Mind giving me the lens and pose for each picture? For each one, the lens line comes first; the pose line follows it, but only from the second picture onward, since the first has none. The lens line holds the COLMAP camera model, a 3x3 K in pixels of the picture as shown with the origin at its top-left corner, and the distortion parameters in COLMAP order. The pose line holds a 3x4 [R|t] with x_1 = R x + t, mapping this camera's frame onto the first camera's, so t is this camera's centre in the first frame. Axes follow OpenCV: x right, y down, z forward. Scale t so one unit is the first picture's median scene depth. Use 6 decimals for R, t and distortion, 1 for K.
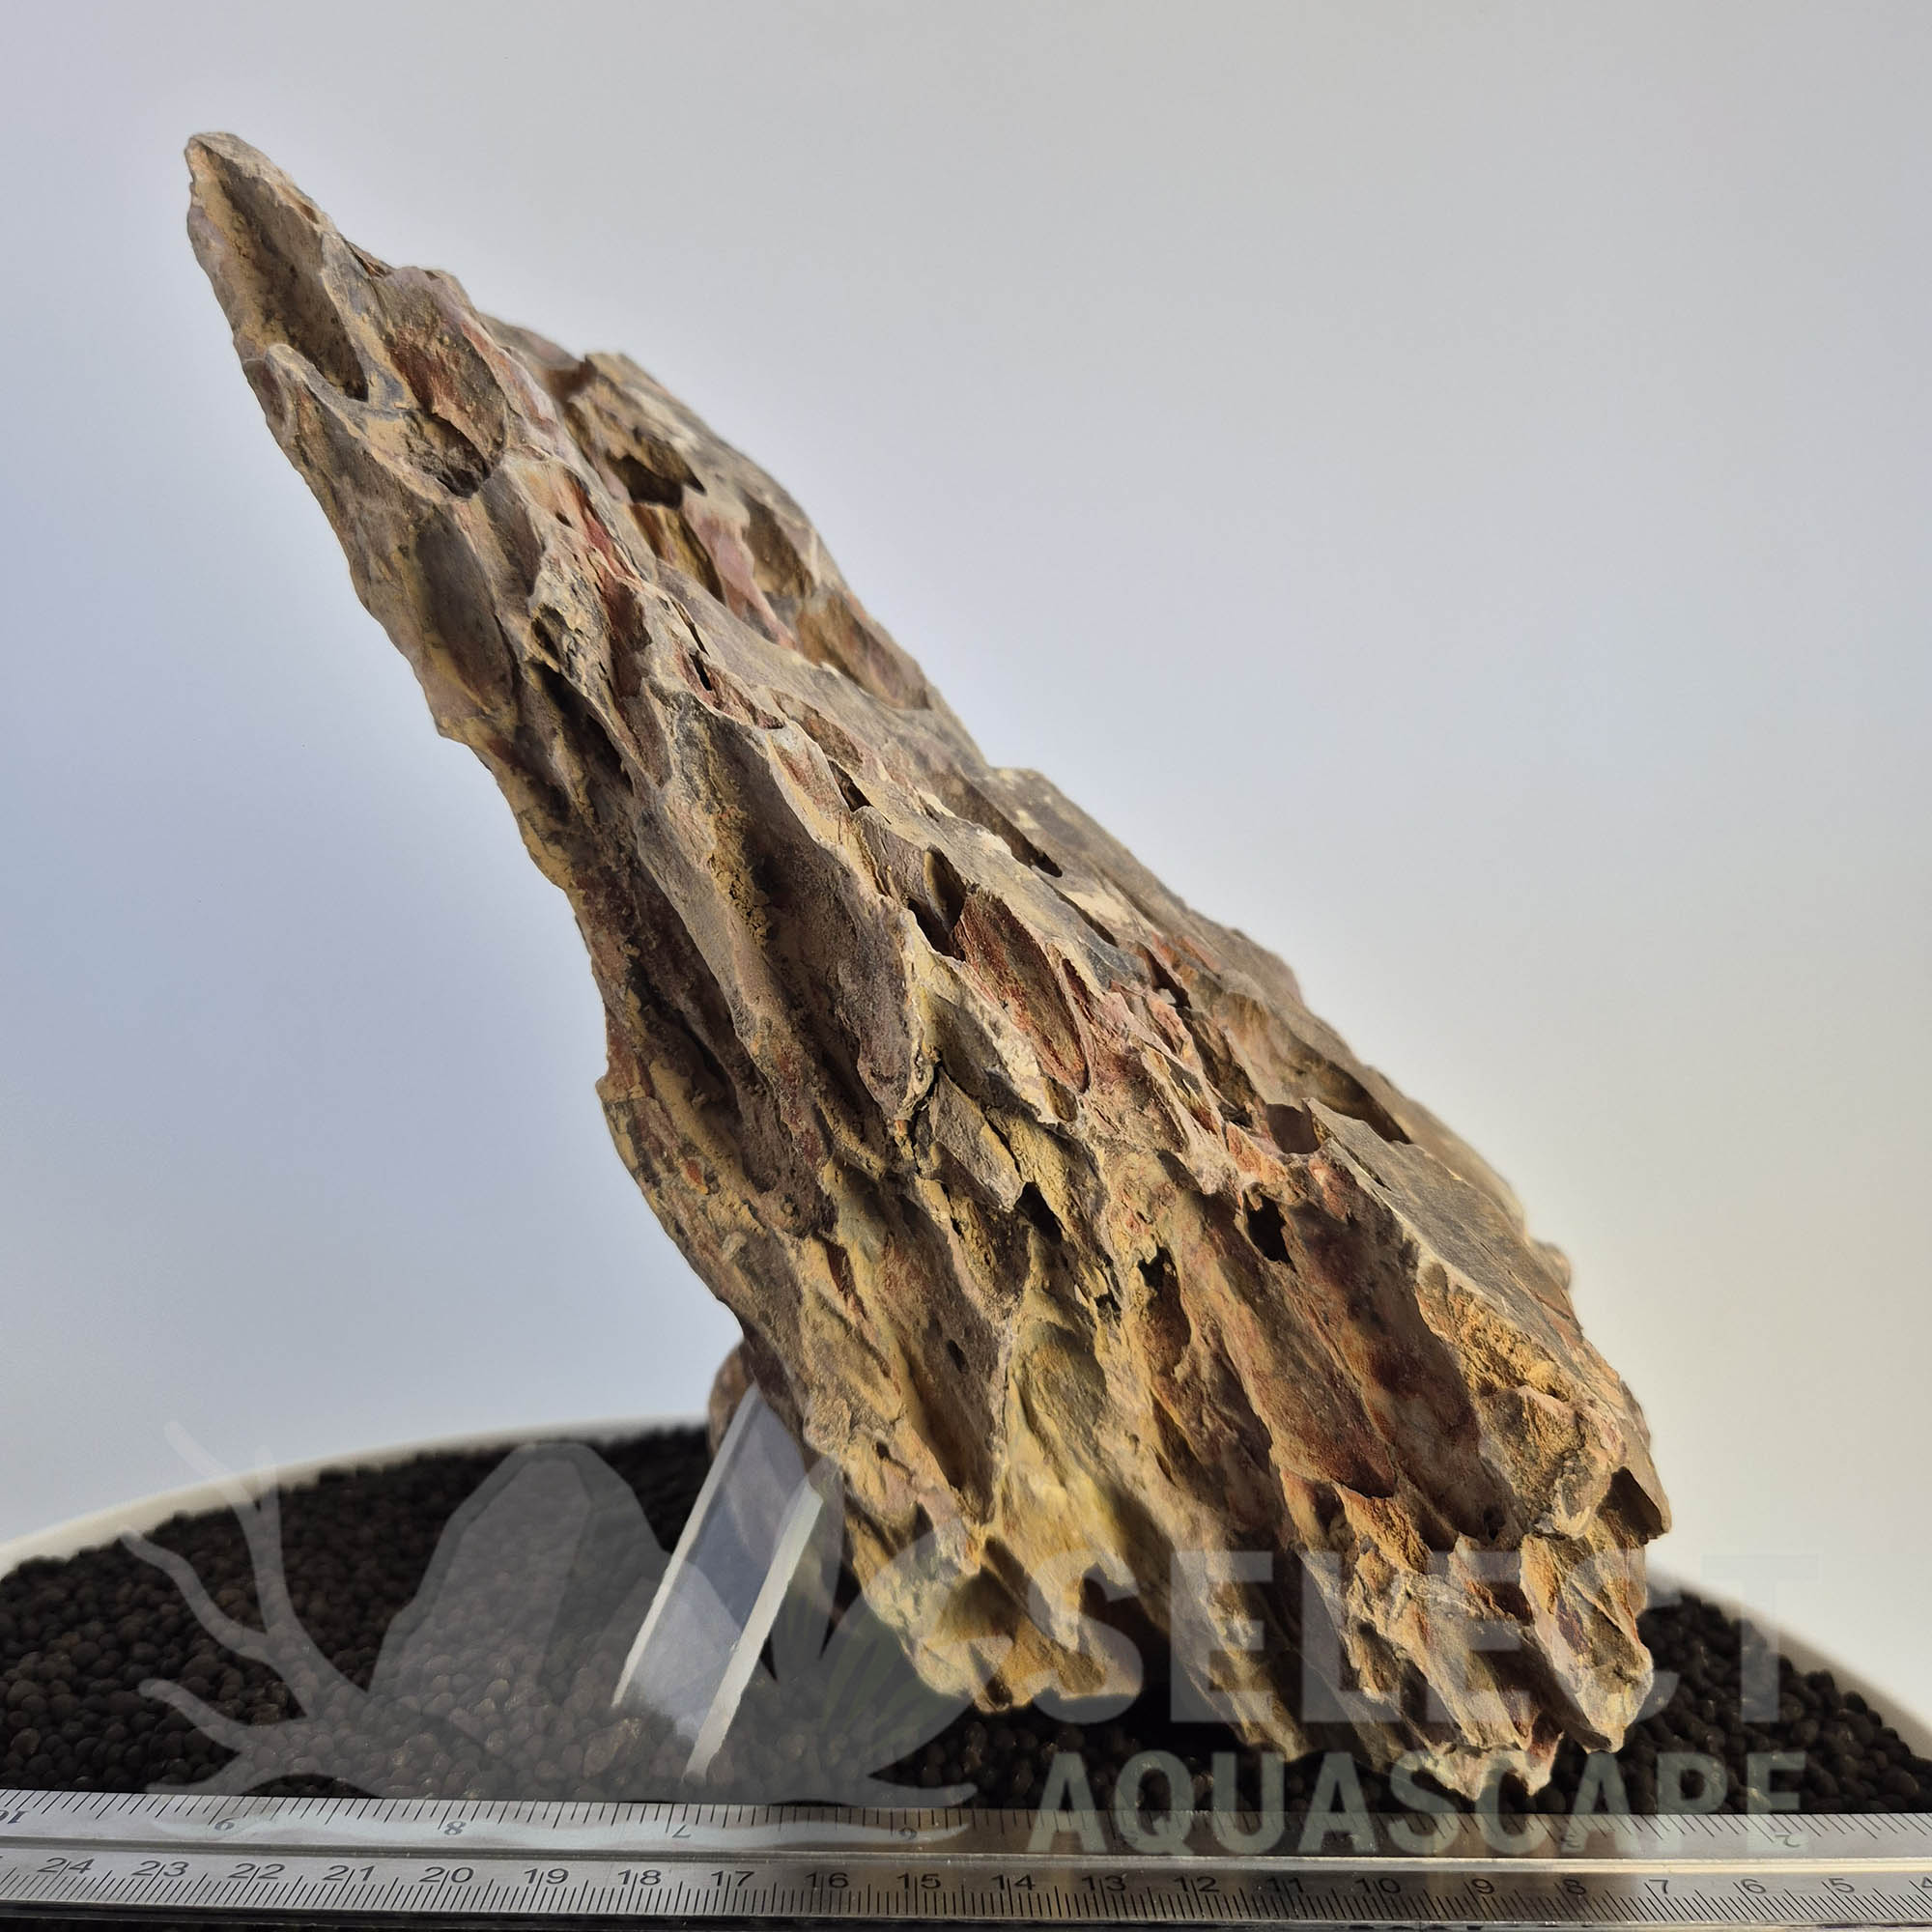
lens RADIAL K [[1795.5, 0, 961.1], [0, 1795.5, 965.3], [0, 0, 1]] dist [-0.000969, 0.000000]
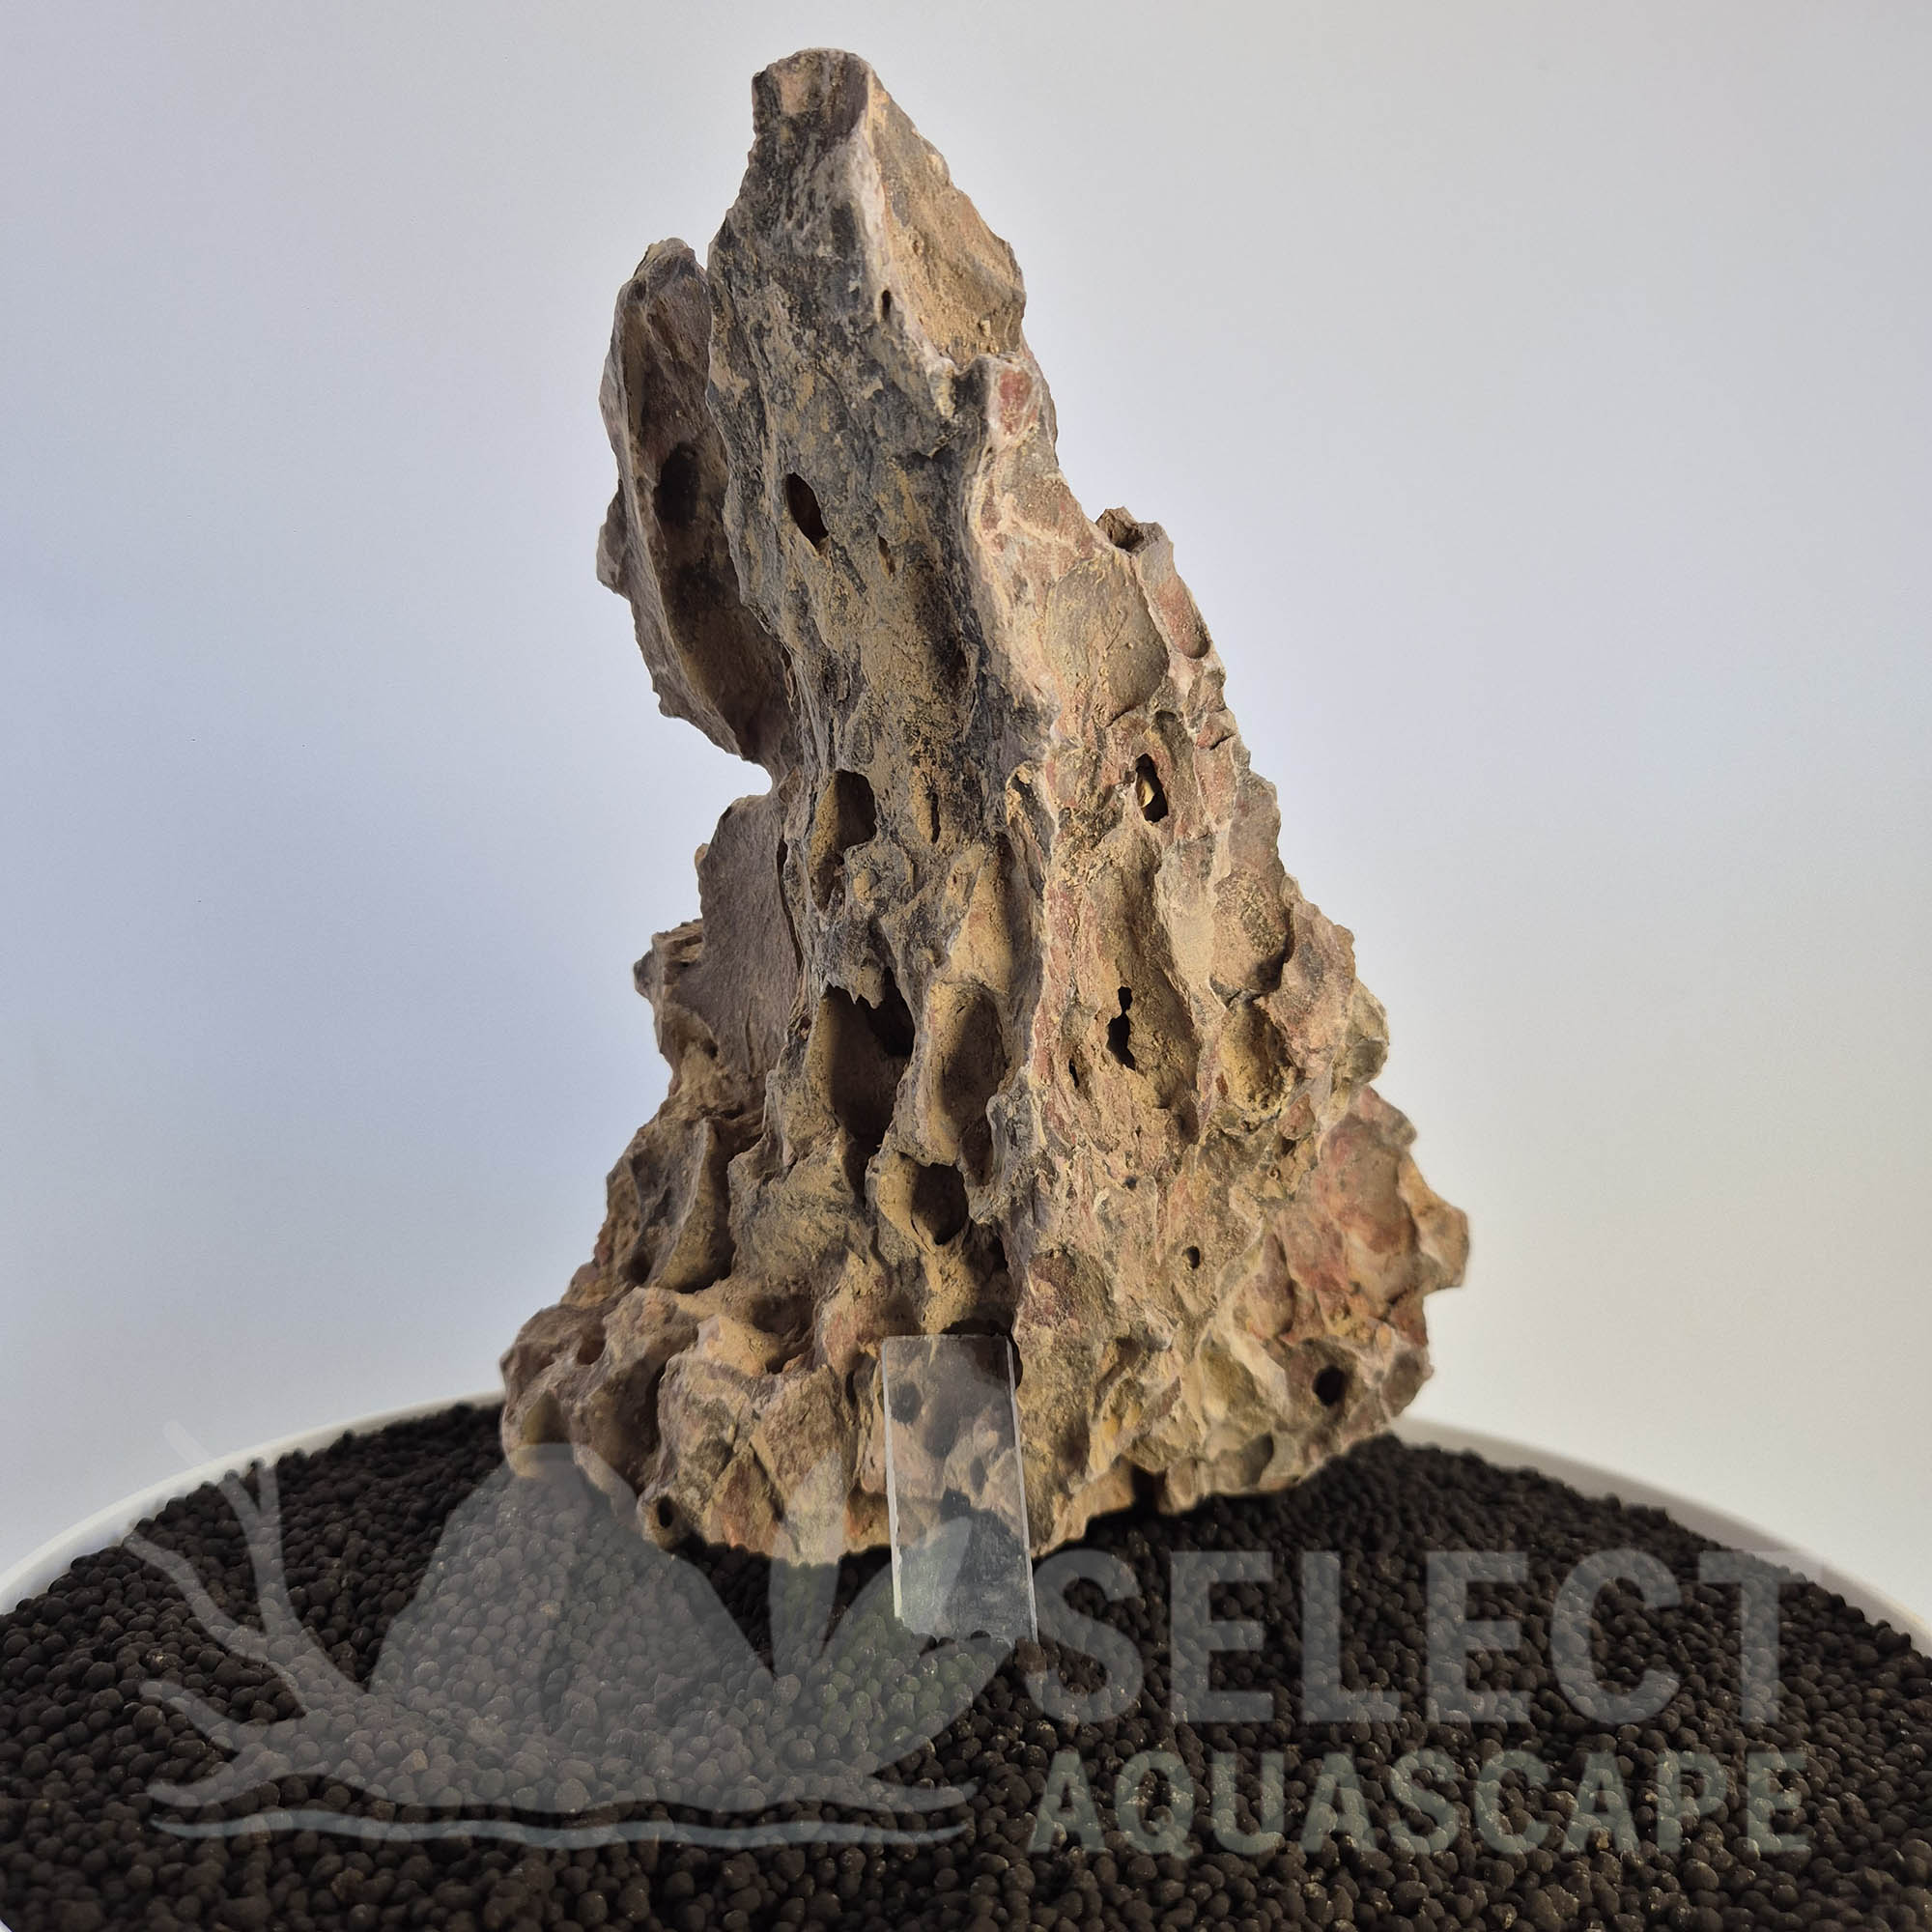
lens RADIAL K [[1795.5, 0, 959.0], [0, 1795.5, 968.1], [0, 0, 1]] dist [-0.000969, 0.000000]
pose [[0.483762, -0.026173, 0.874808, -1.253802], [-0.014726, 0.999168, 0.038036, -0.043243], [-0.875076, -0.031283, 0.482974, 0.529331]]
